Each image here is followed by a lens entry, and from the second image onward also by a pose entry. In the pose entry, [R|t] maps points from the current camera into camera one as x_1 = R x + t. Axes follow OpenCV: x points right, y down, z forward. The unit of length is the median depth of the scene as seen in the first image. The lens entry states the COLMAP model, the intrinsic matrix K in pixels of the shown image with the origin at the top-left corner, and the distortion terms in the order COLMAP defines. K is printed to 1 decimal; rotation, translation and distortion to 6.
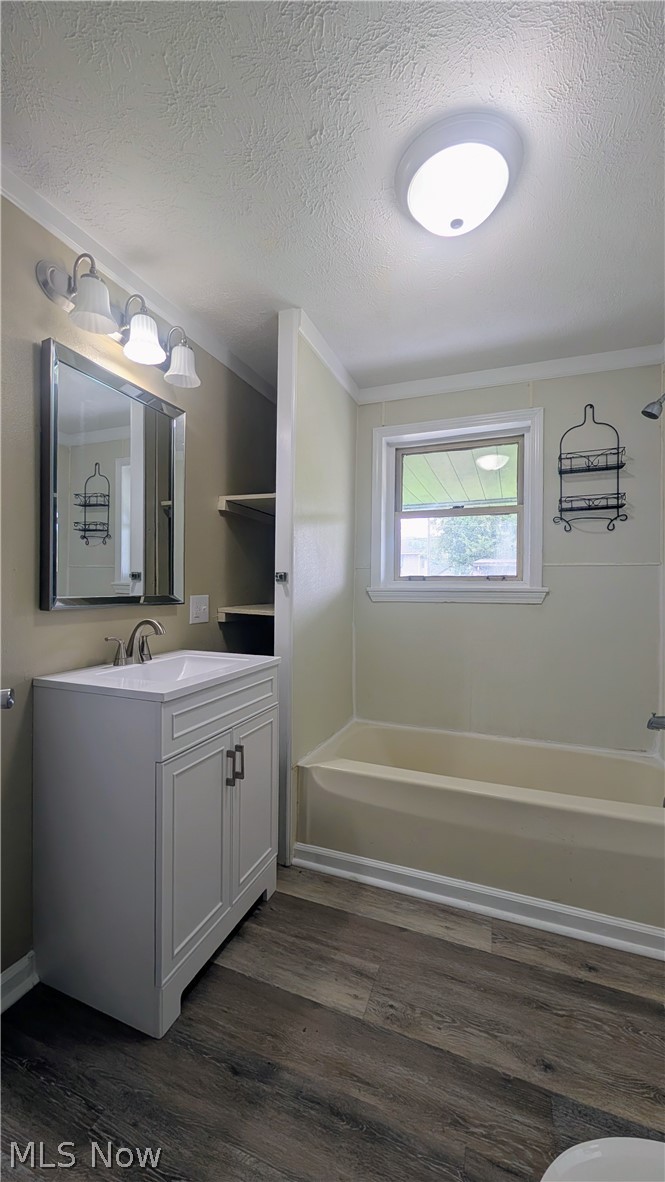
lens RADIAL K [[447.2, 0, 329.2], [0, 447.2, 589.2], [0, 0, 1]] dist [-0.001339, 0.000067]
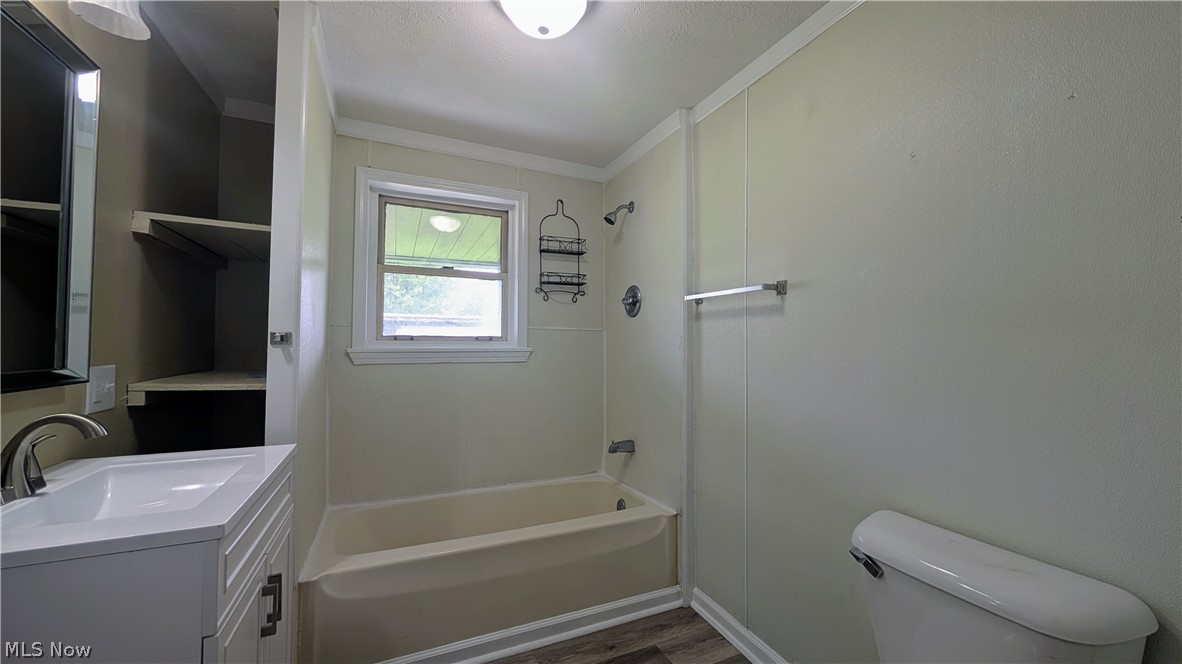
lens RADIAL K [[447.2, 0, 587.1], [0, 447.2, 332.9], [0, 0, 1]] dist [-0.001339, 0.000067]
pose [[0.698252, 0.014893, 0.715697, -0.245156], [0.002903, 0.999716, -0.023635, -0.014571], [-0.715846, 0.018581, 0.698011, 0.086534]]
